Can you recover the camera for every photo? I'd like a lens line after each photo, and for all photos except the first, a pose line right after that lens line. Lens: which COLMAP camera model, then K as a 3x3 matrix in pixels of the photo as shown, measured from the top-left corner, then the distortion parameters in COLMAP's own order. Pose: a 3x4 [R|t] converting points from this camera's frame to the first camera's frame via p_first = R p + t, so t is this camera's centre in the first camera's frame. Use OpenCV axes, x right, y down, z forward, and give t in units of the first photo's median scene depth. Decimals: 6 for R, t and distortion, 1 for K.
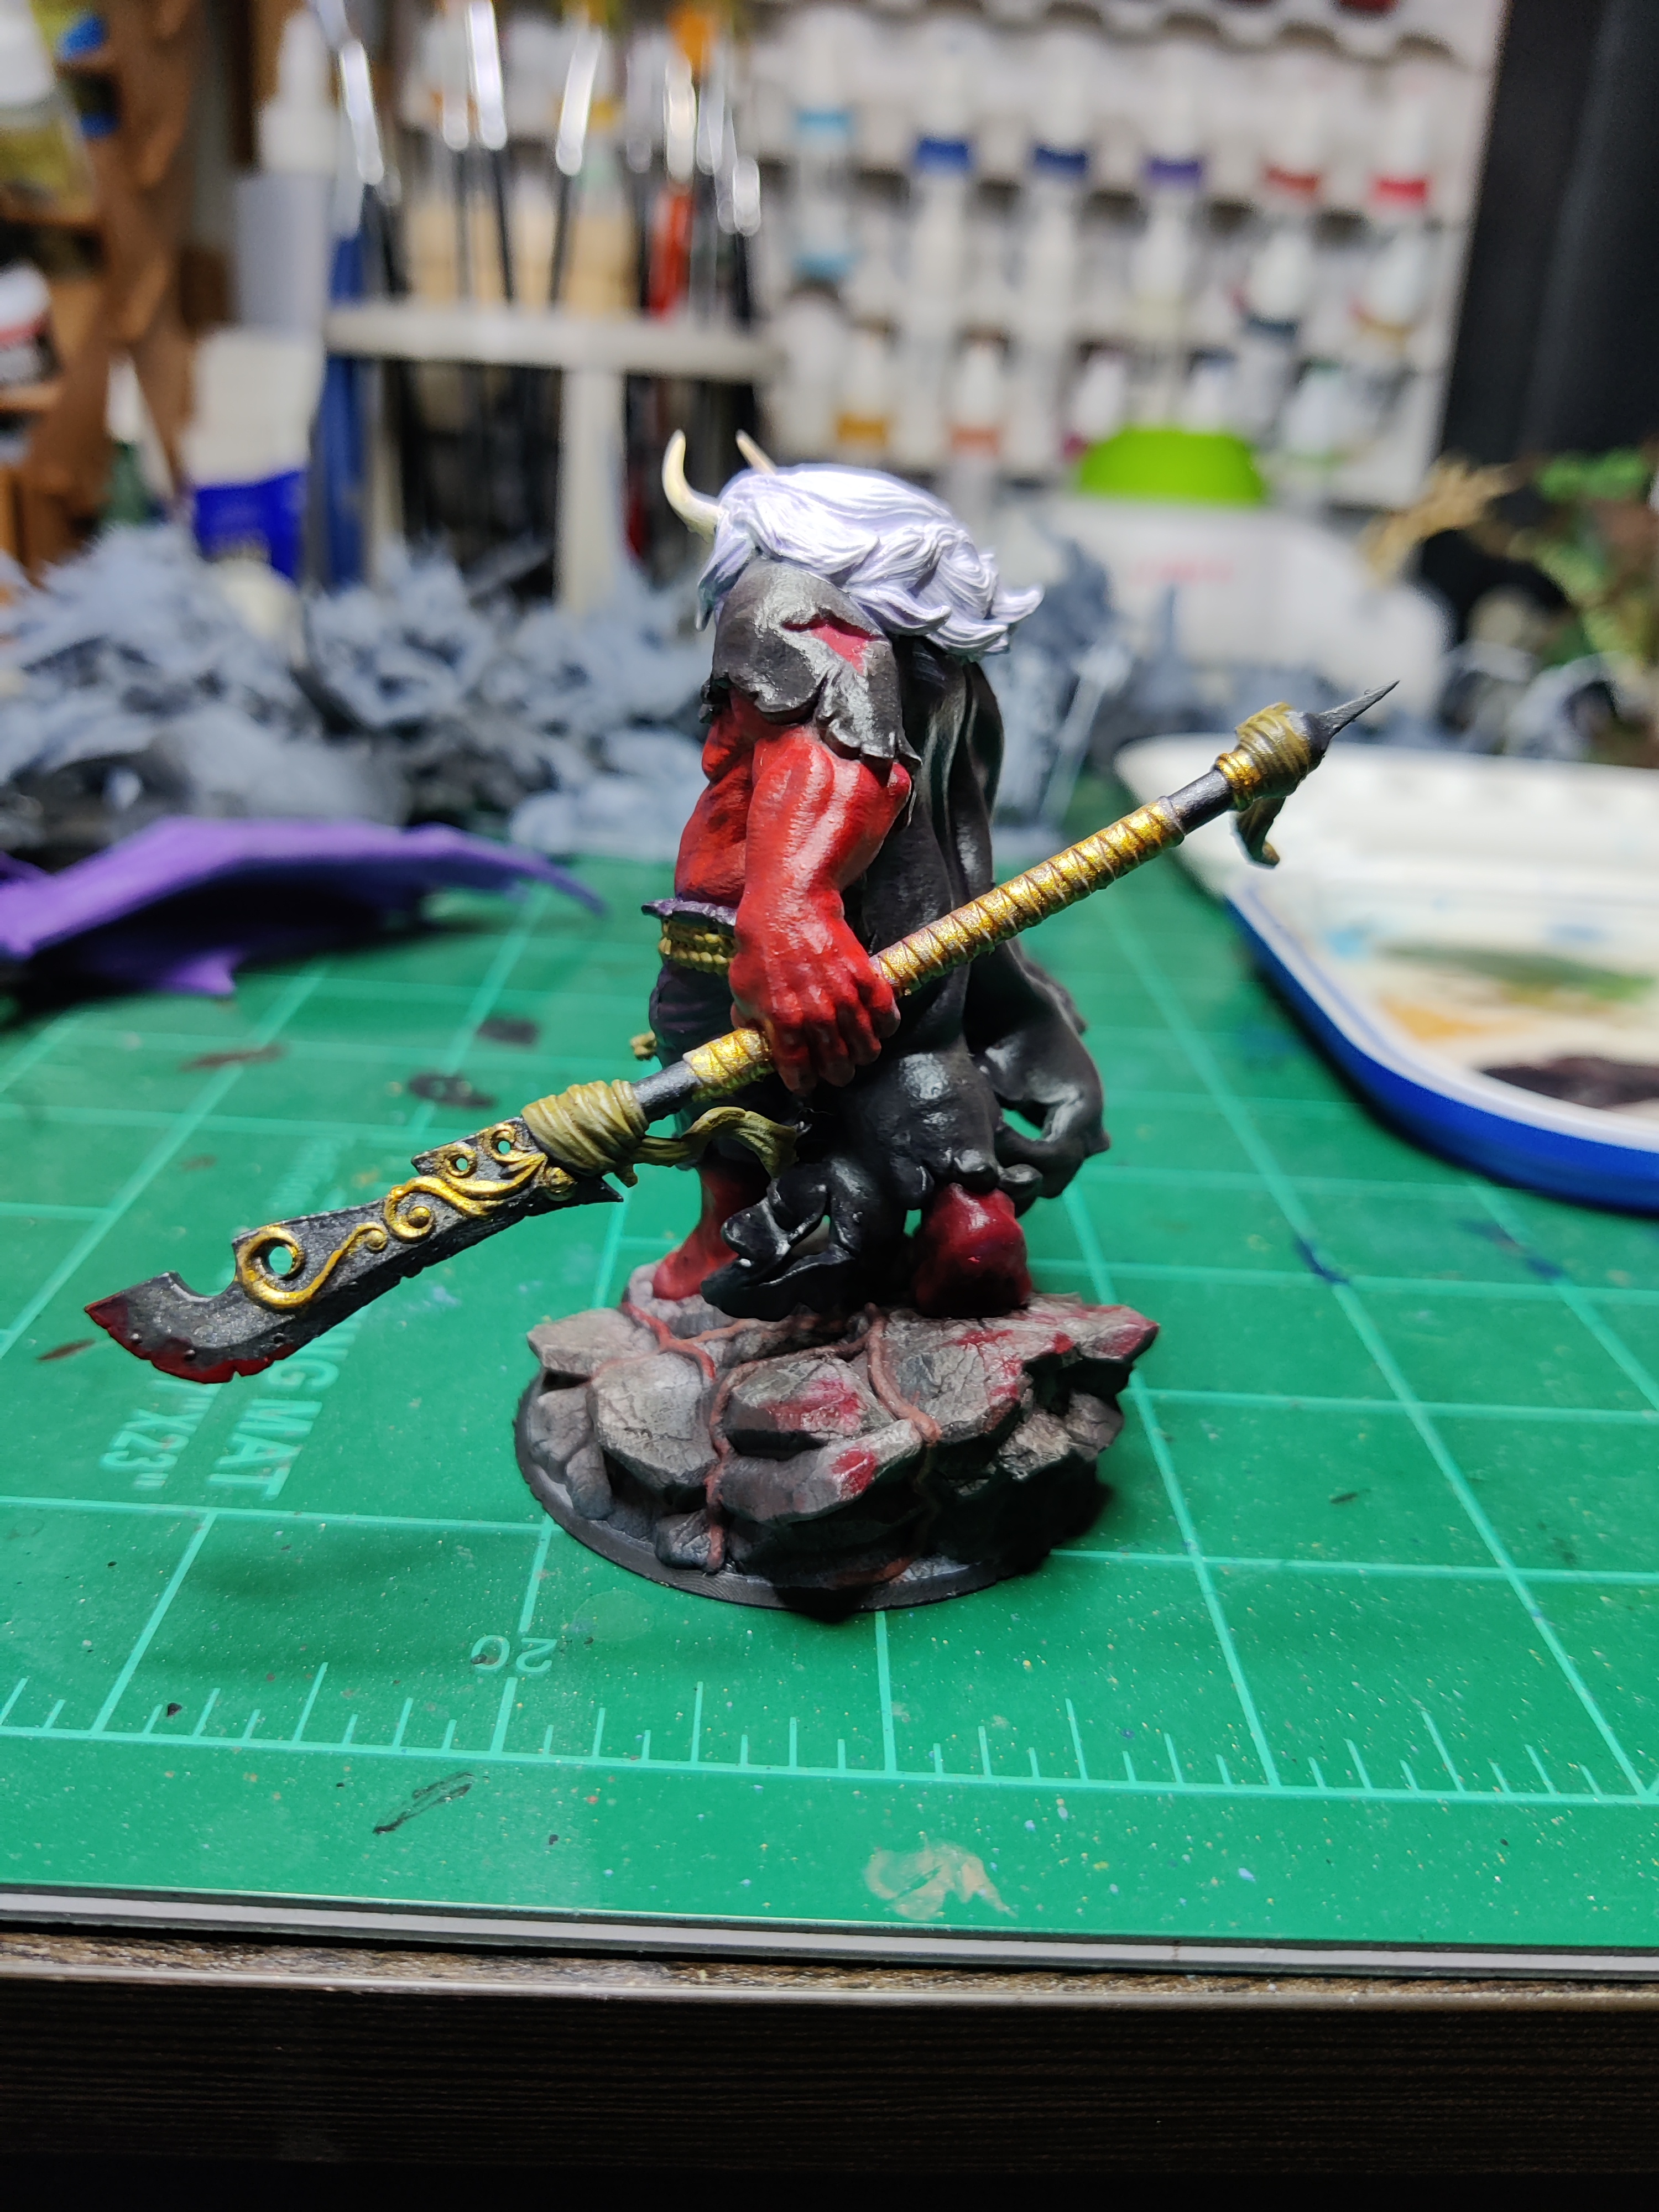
lens RADIAL K [[1791.9, 0, 852.8], [0, 1791.9, 1120.0], [0, 0, 1]] dist [-0.059644, 0.002340]
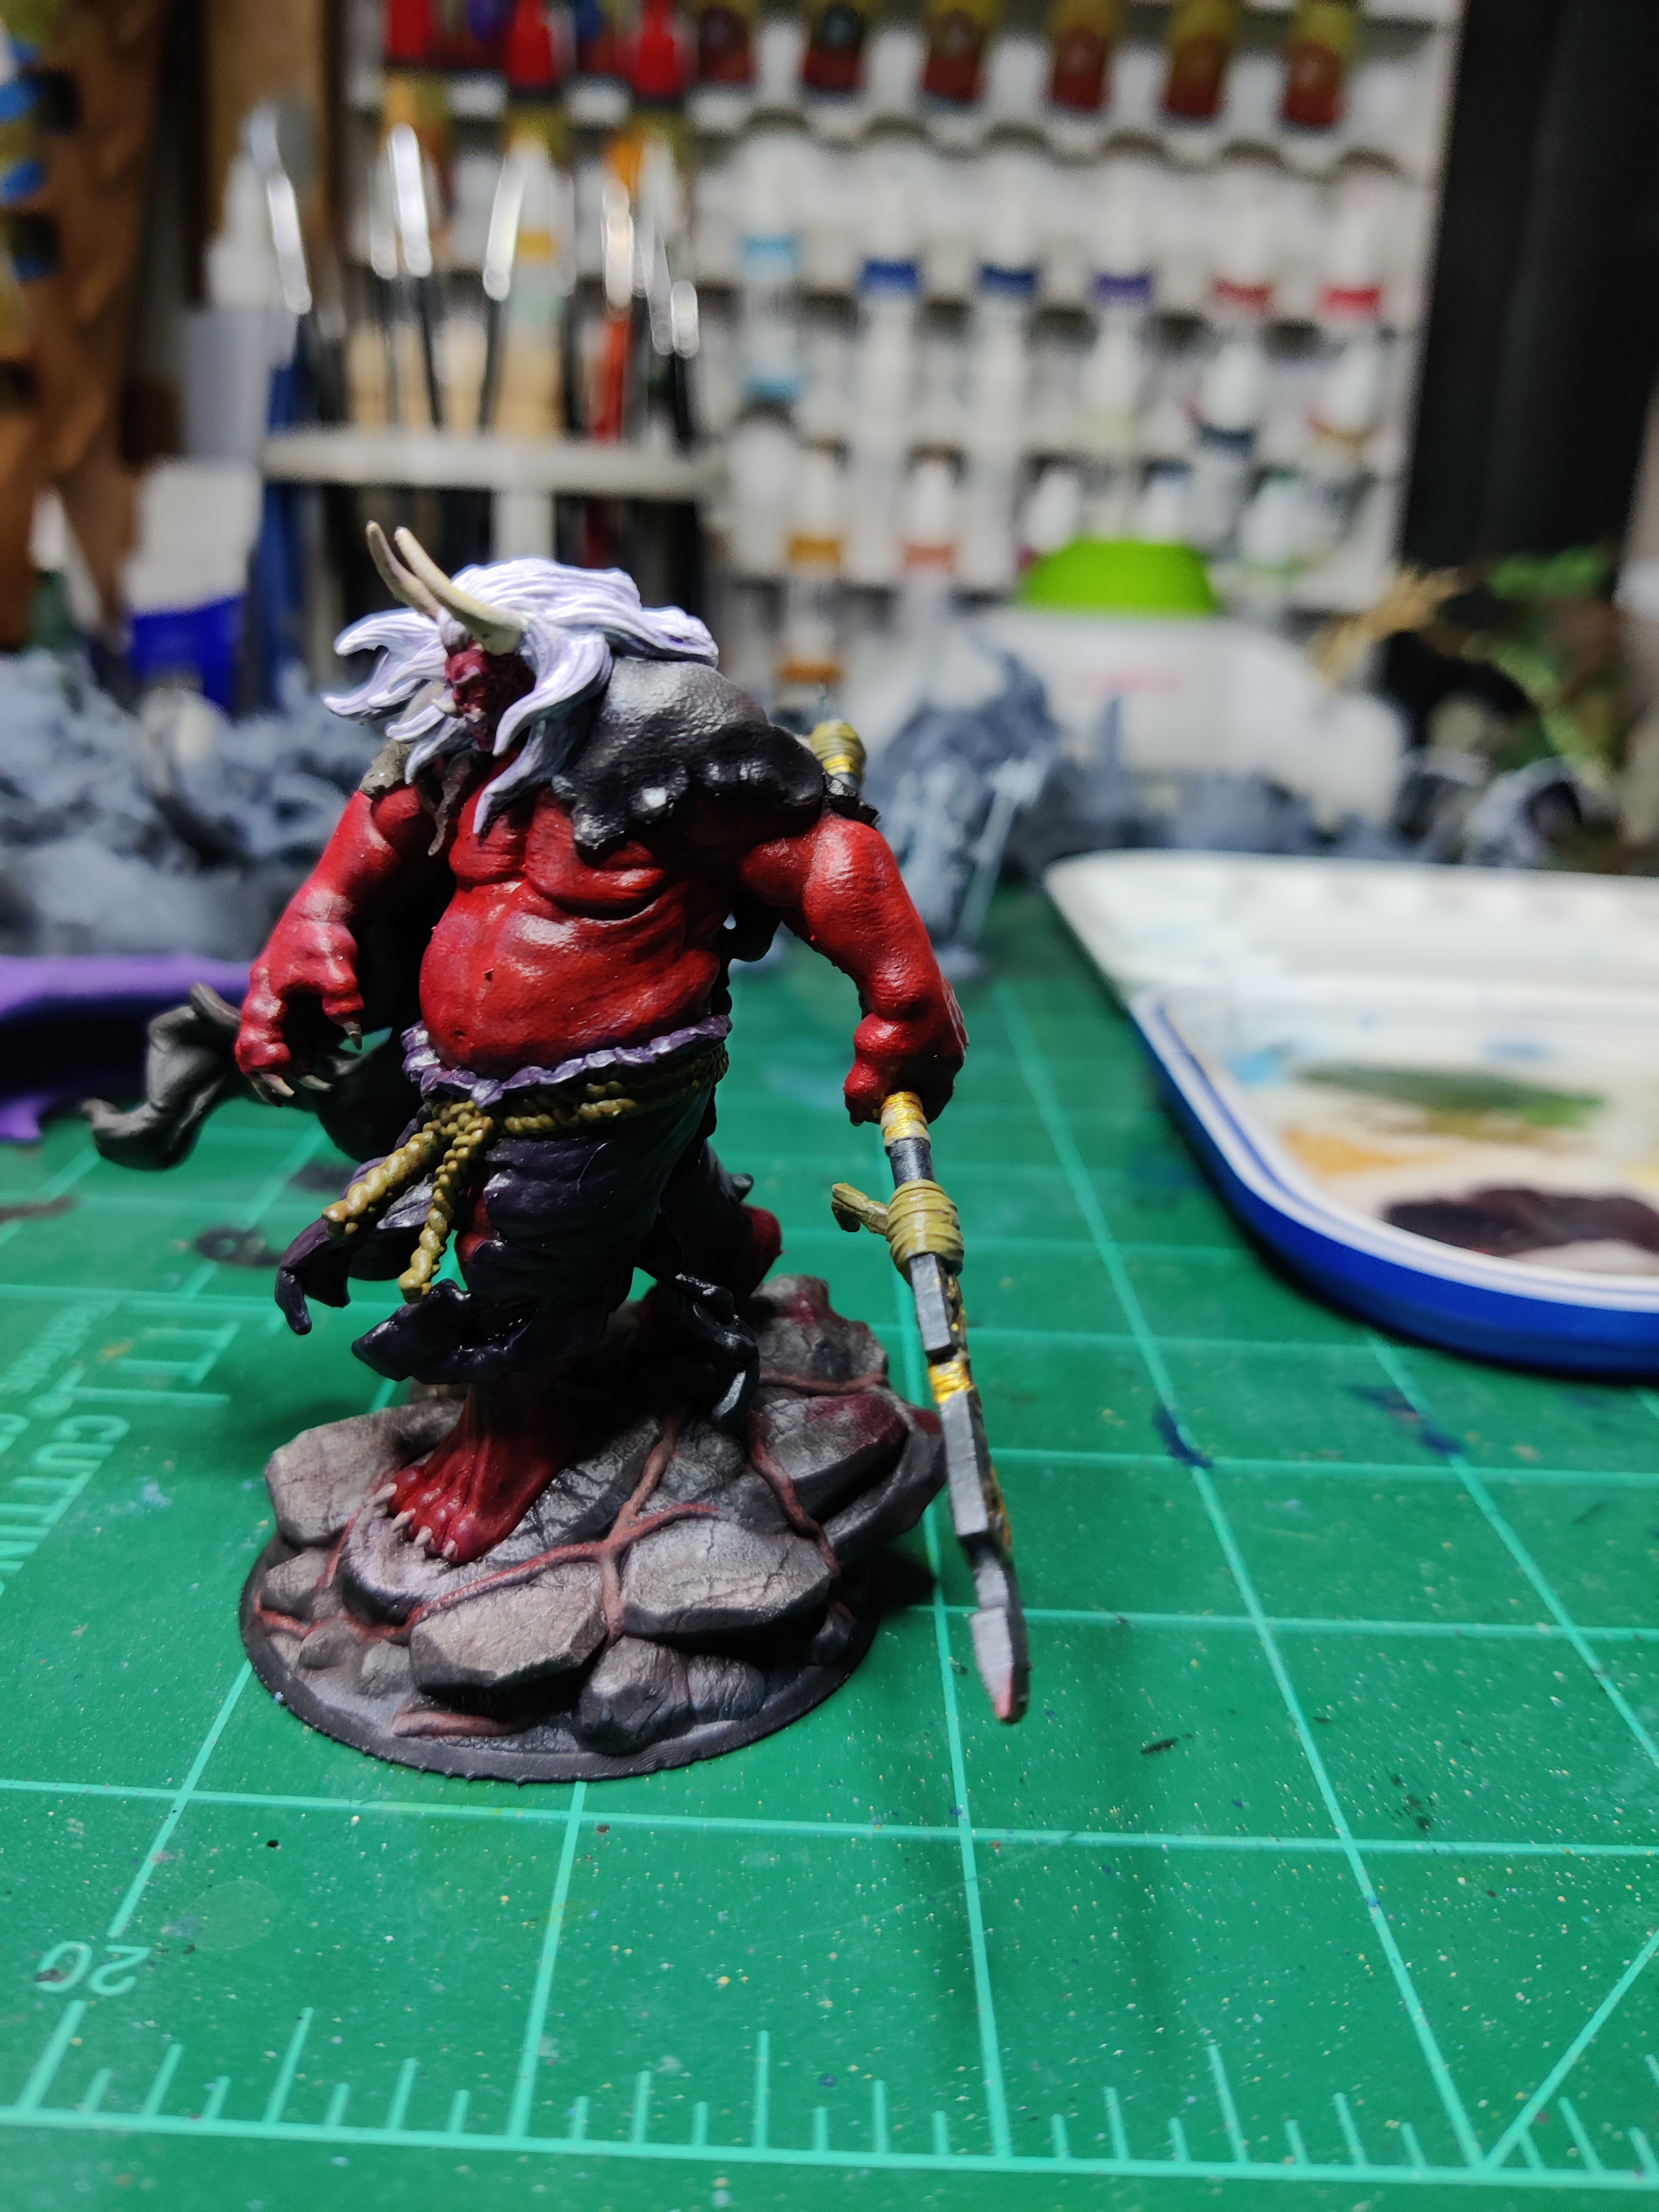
lens RADIAL K [[1791.9, 0, 834.2], [0, 1791.9, 1073.0], [0, 0, 1]] dist [-0.059644, 0.002340]
pose [[0.999624, -0.013115, -0.024090, 0.118366], [0.010936, 0.996019, -0.088468, -0.025458], [0.025154, 0.088172, 0.995788, 0.107922]]
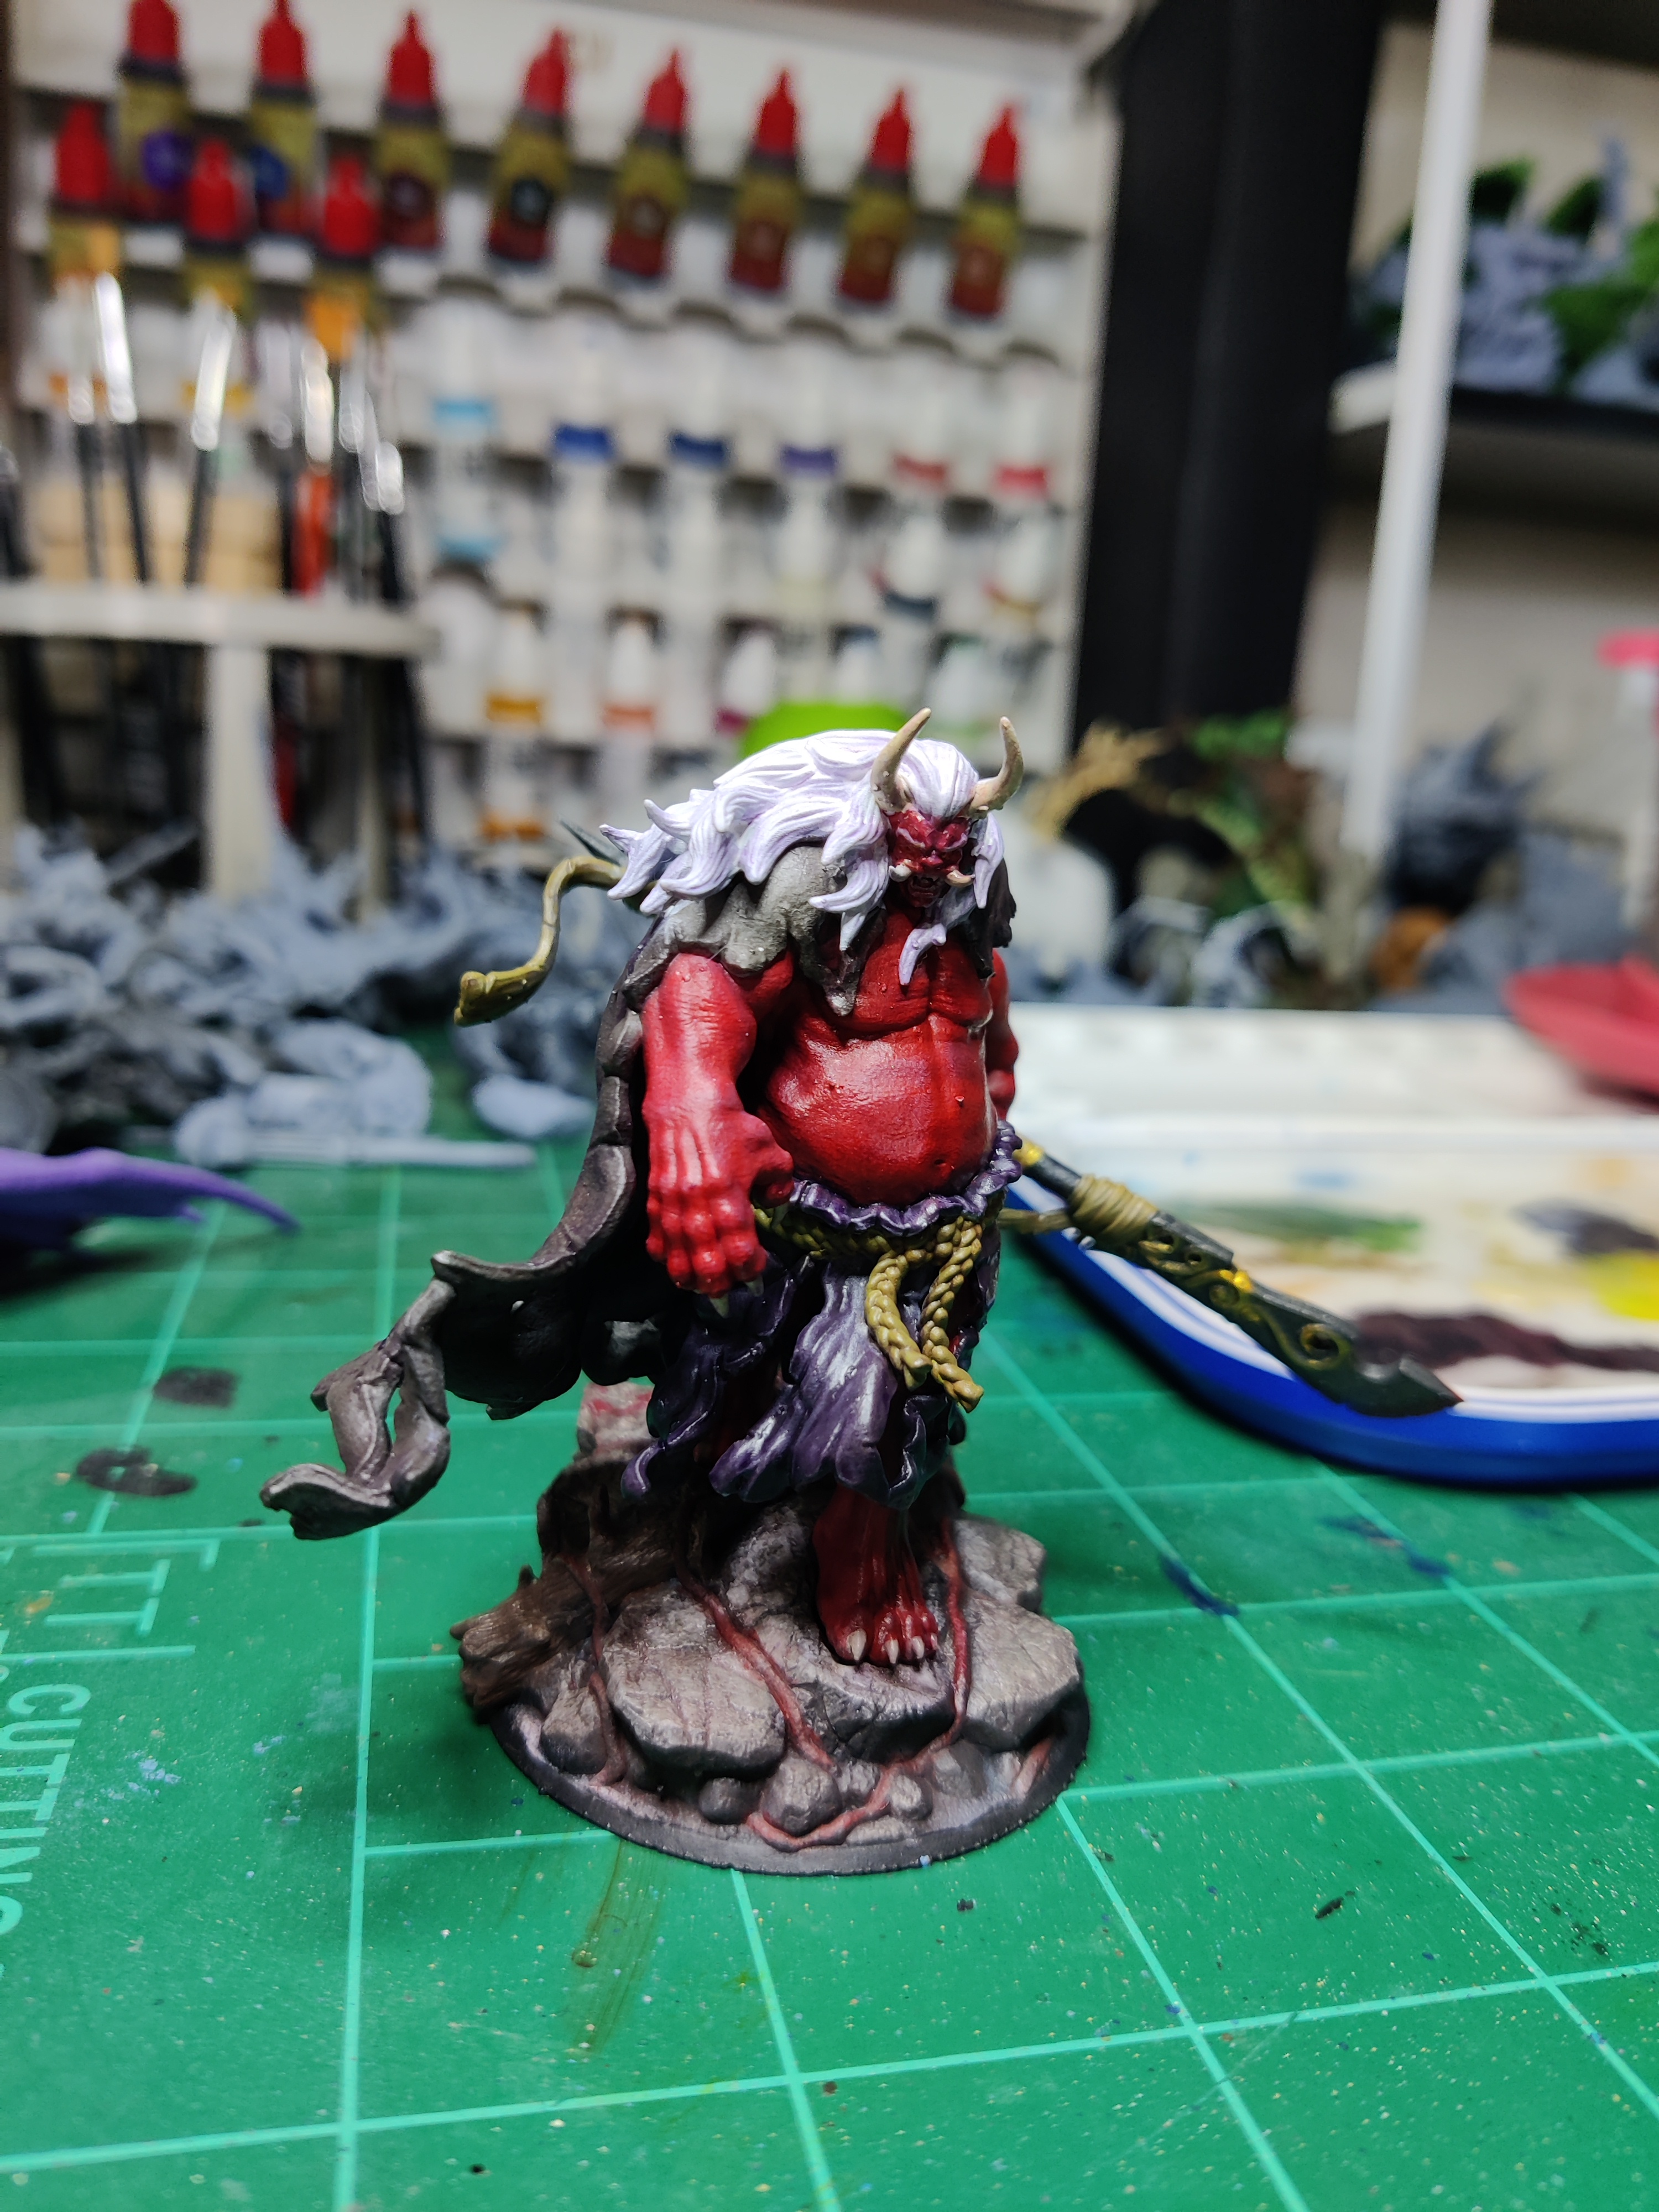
lens RADIAL K [[1791.9, 0, 849.4], [0, 1791.9, 1074.7], [0, 0, 1]] dist [-0.059644, 0.002340]
pose [[0.978526, -0.051177, 0.199671, -0.067612], [0.084467, 0.983177, -0.161953, -0.042973], [-0.188024, 0.175340, 0.966386, 0.150122]]
